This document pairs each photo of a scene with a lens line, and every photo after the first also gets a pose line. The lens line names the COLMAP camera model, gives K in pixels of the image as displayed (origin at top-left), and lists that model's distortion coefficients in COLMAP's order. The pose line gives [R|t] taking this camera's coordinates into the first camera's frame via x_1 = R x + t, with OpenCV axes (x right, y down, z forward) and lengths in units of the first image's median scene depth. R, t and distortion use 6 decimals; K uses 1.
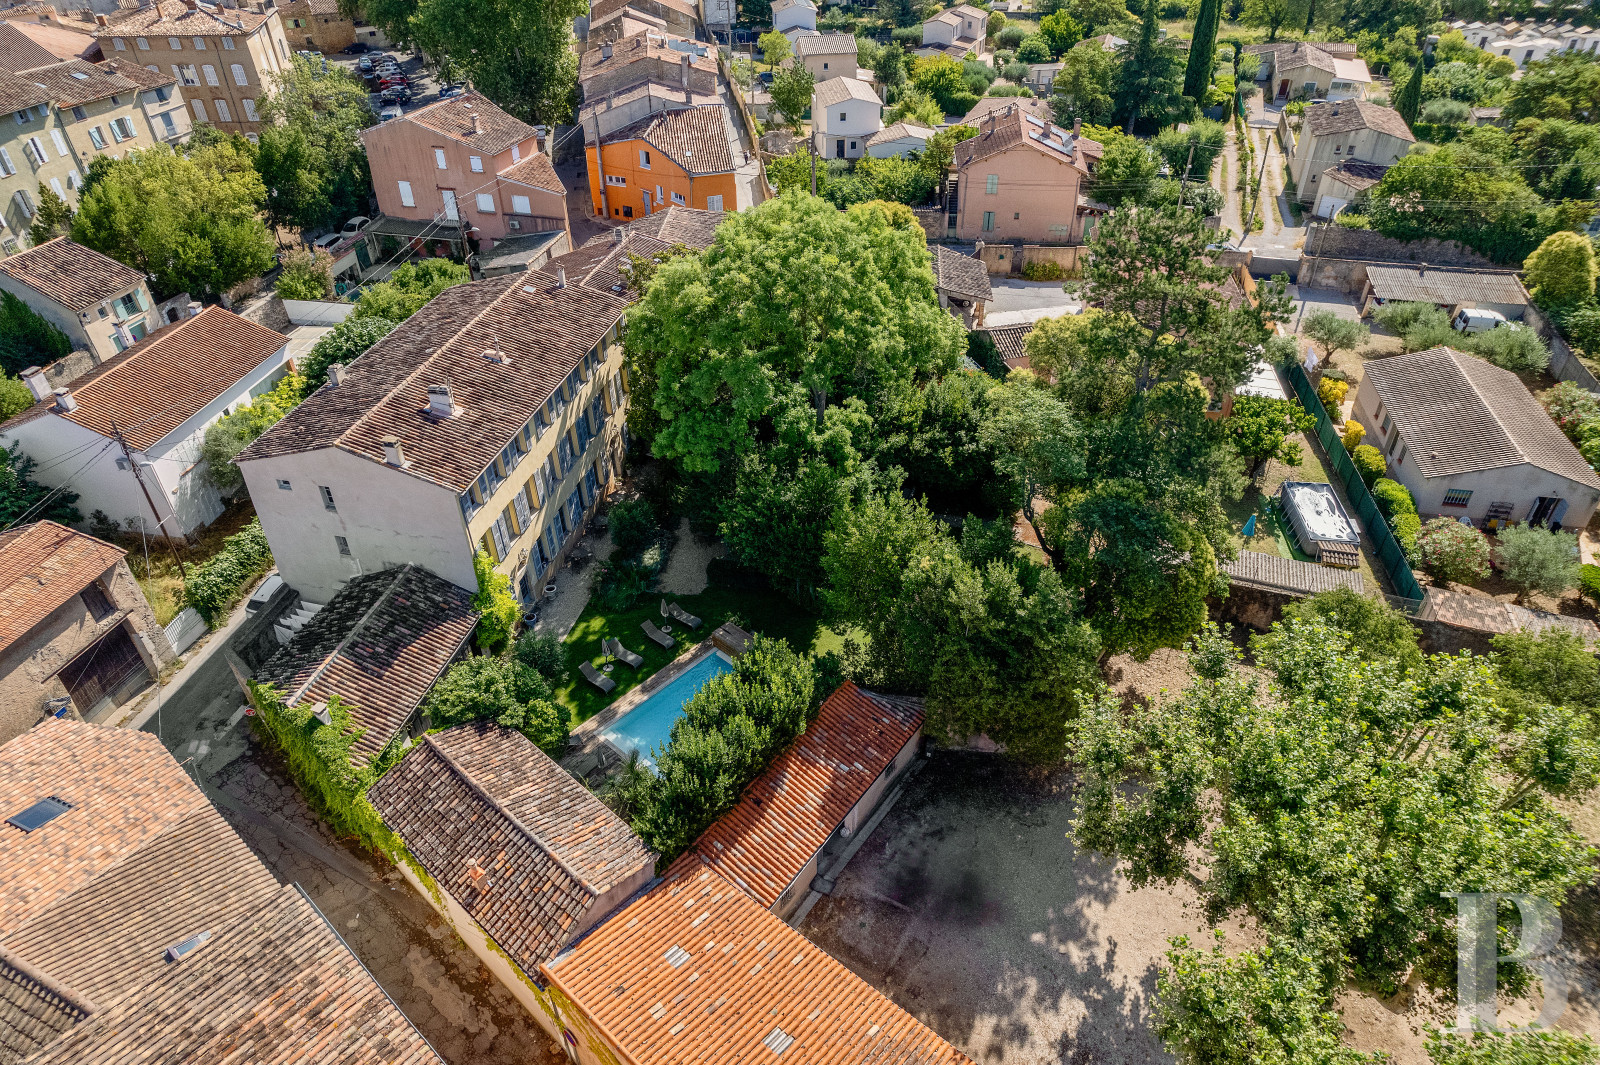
lens RADIAL K [[1014.9, 0, 800.0], [0, 1014.9, 532.5], [0, 0, 1]] dist [-0.000774, 0.000941]
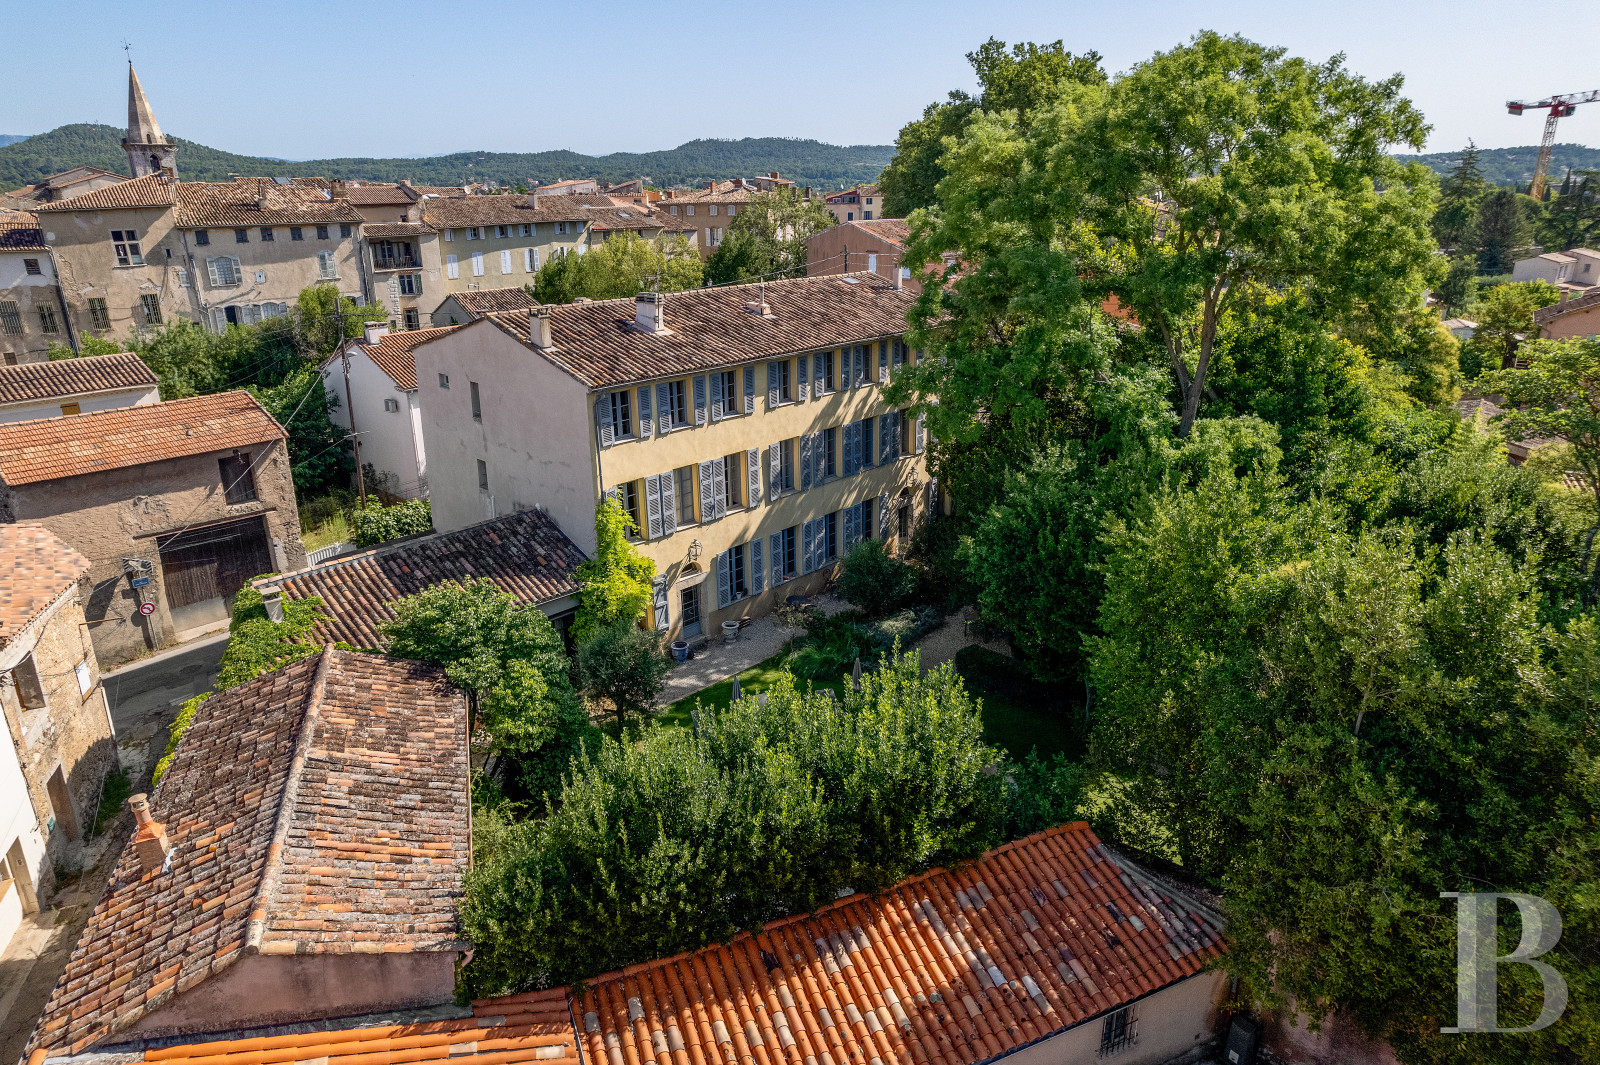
lens RADIAL K [[1014.9, 0, 800.0], [0, 1014.9, 532.5], [0, 0, 1]] dist [-0.000774, 0.000941]
pose [[0.868174, 0.168048, -0.466941, 0.124466], [-0.293922, 0.932255, -0.210973, 0.150430], [0.399854, 0.320406, 0.858753, 0.467520]]
